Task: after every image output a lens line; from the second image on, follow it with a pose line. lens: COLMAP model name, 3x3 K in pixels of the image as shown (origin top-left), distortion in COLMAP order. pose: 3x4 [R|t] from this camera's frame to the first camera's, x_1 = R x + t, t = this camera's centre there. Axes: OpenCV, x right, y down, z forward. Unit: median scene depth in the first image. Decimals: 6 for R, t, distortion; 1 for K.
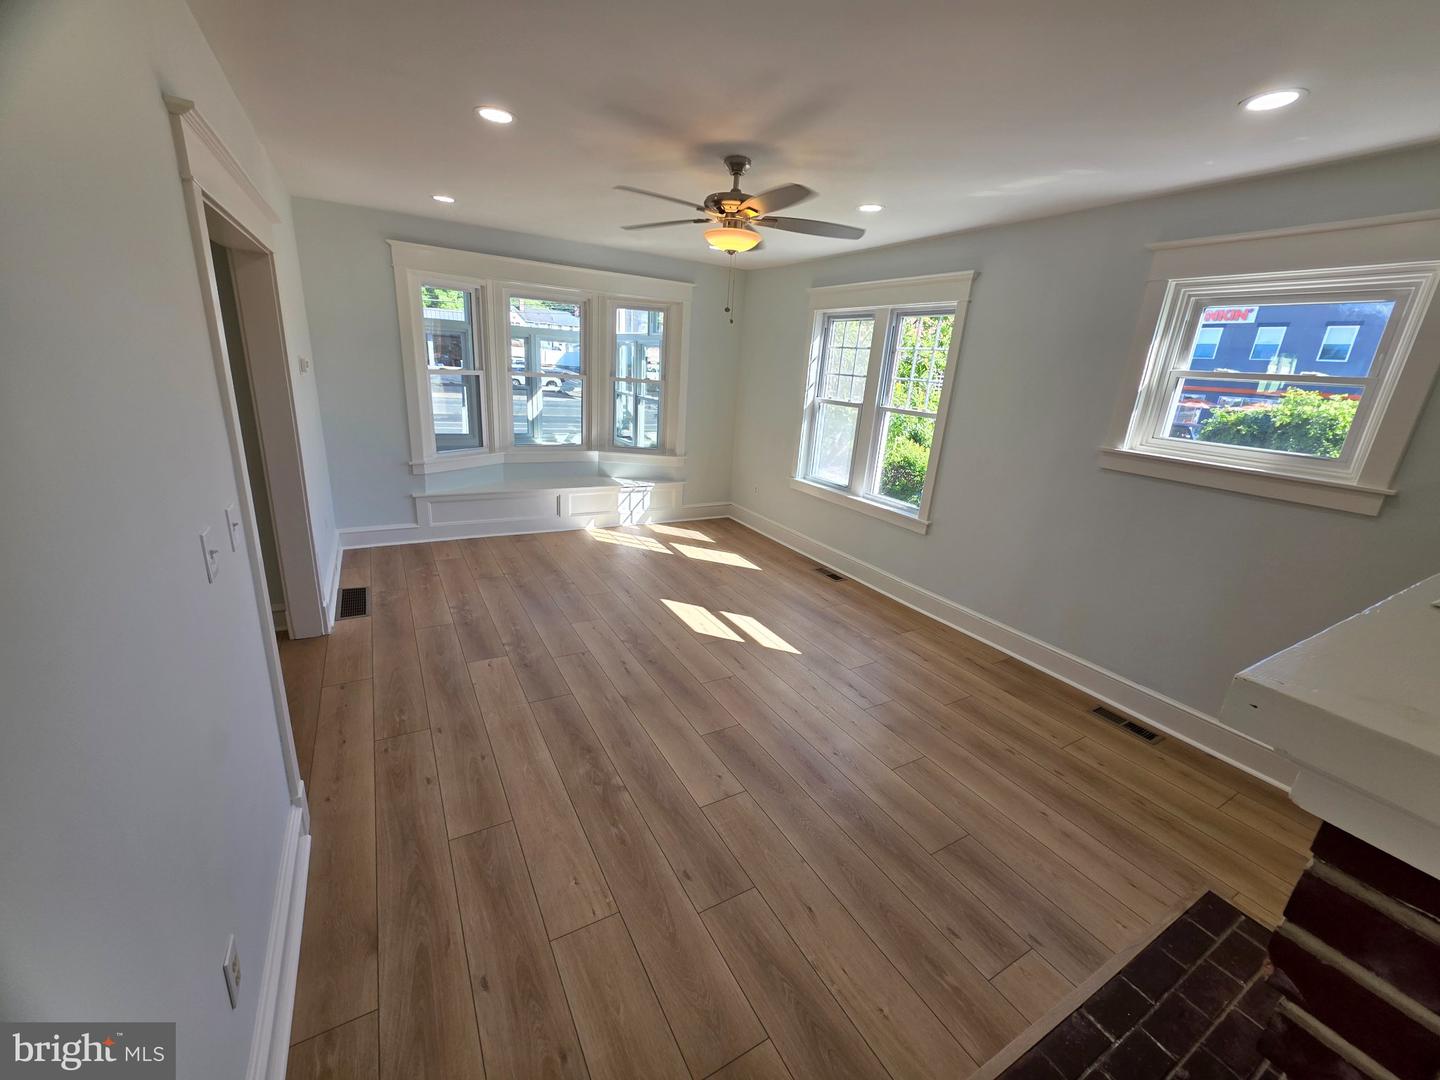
lens RADIAL K [[574.4, 0, 719.9], [0, 574.4, 541.2], [0, 0, 1]] dist [0.002678, -0.000660]
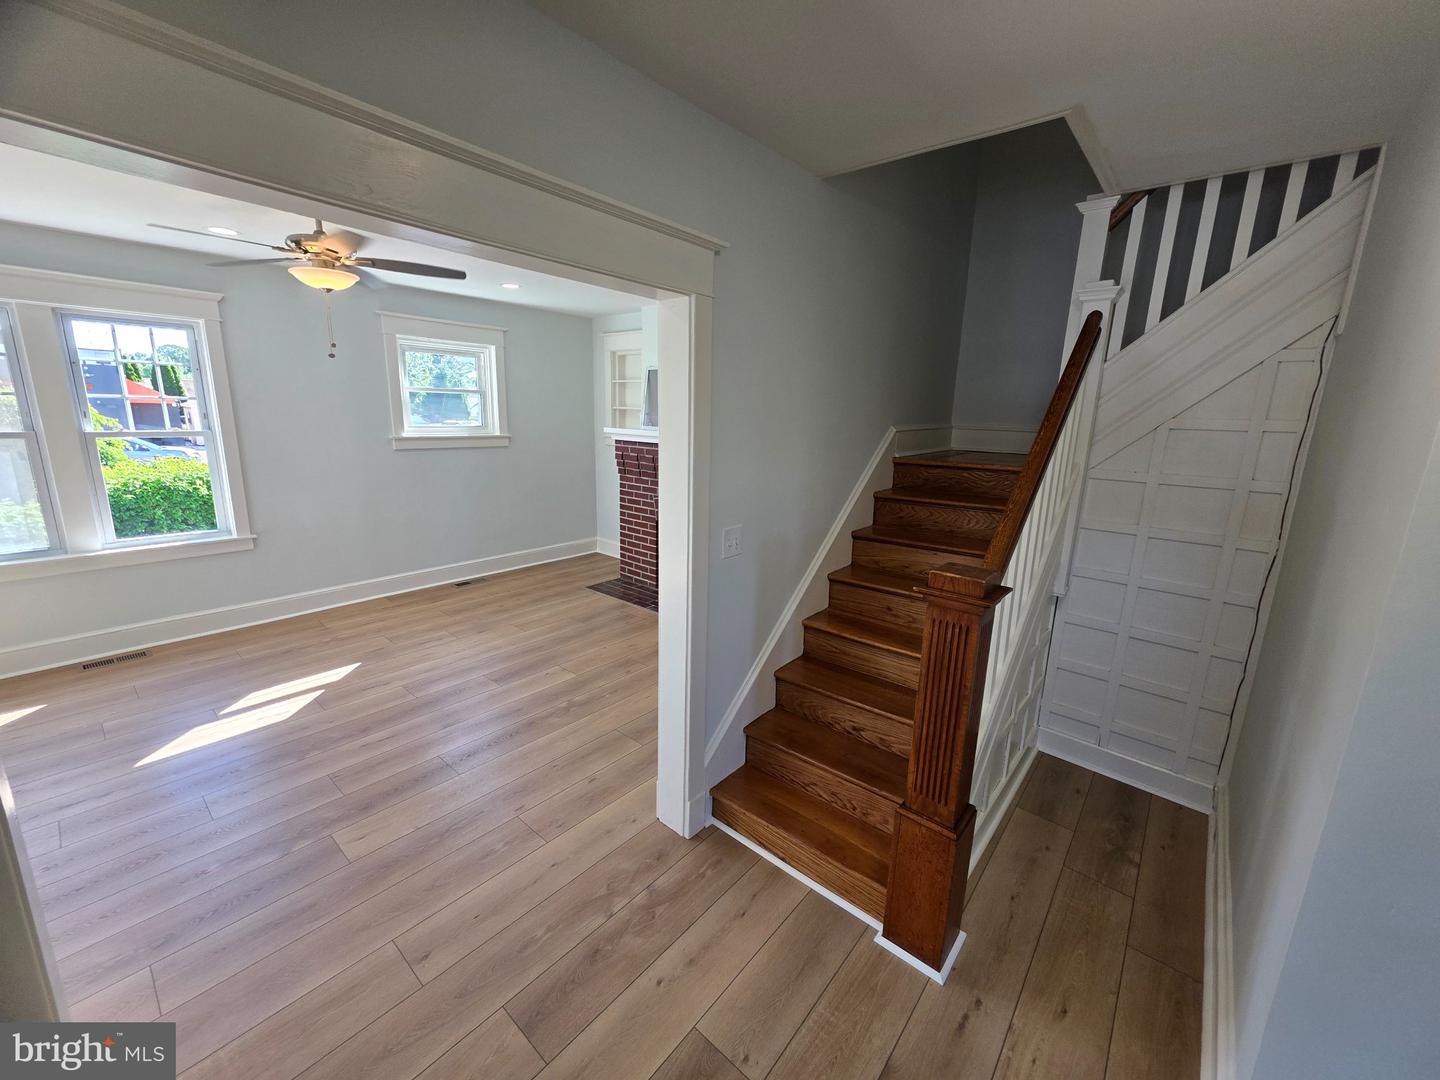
lens RADIAL K [[574.4, 0, 710.5], [0, 574.4, 535.3], [0, 0, 1]] dist [0.002678, -0.000660]
pose [[-0.326813, -0.272452, 0.904966, -1.102919], [0.236281, 0.903583, 0.357365, -0.275830], [-0.915076, 0.330618, -0.230927, 0.665169]]
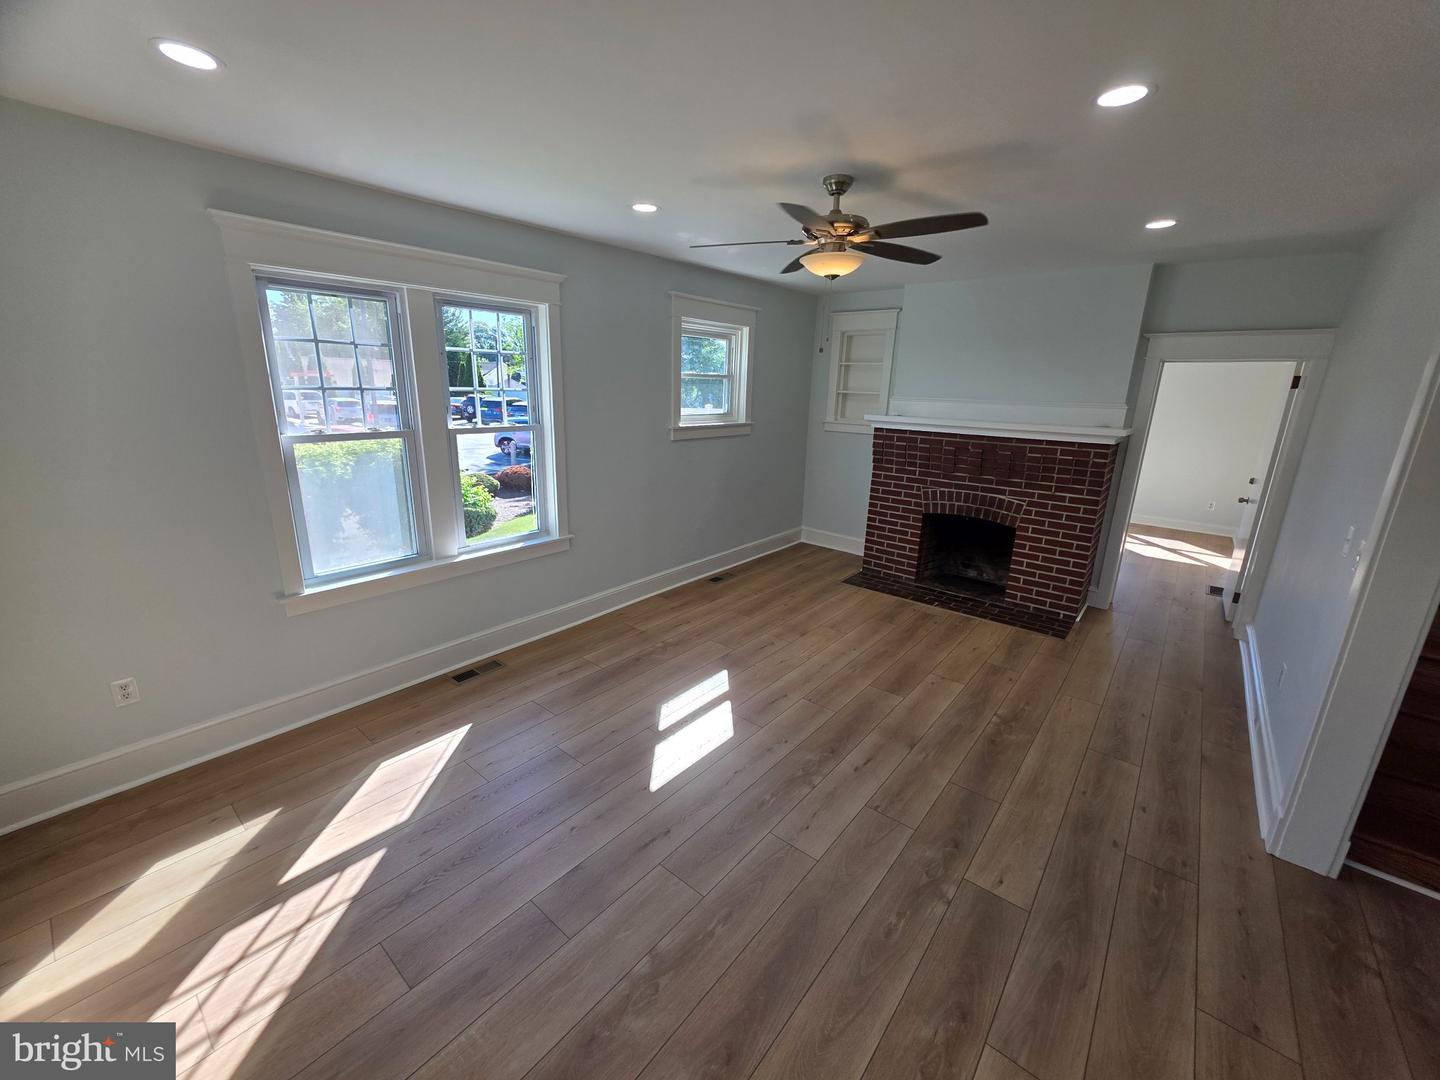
lens RADIAL K [[574.4, 0, 708.3], [0, 574.4, 541.3], [0, 0, 1]] dist [0.002678, -0.000660]
pose [[-0.334478, -0.322114, 0.885645, -0.764869], [0.236386, 0.881052, 0.409718, -0.488137], [-0.912275, 0.346395, -0.218549, 1.346732]]
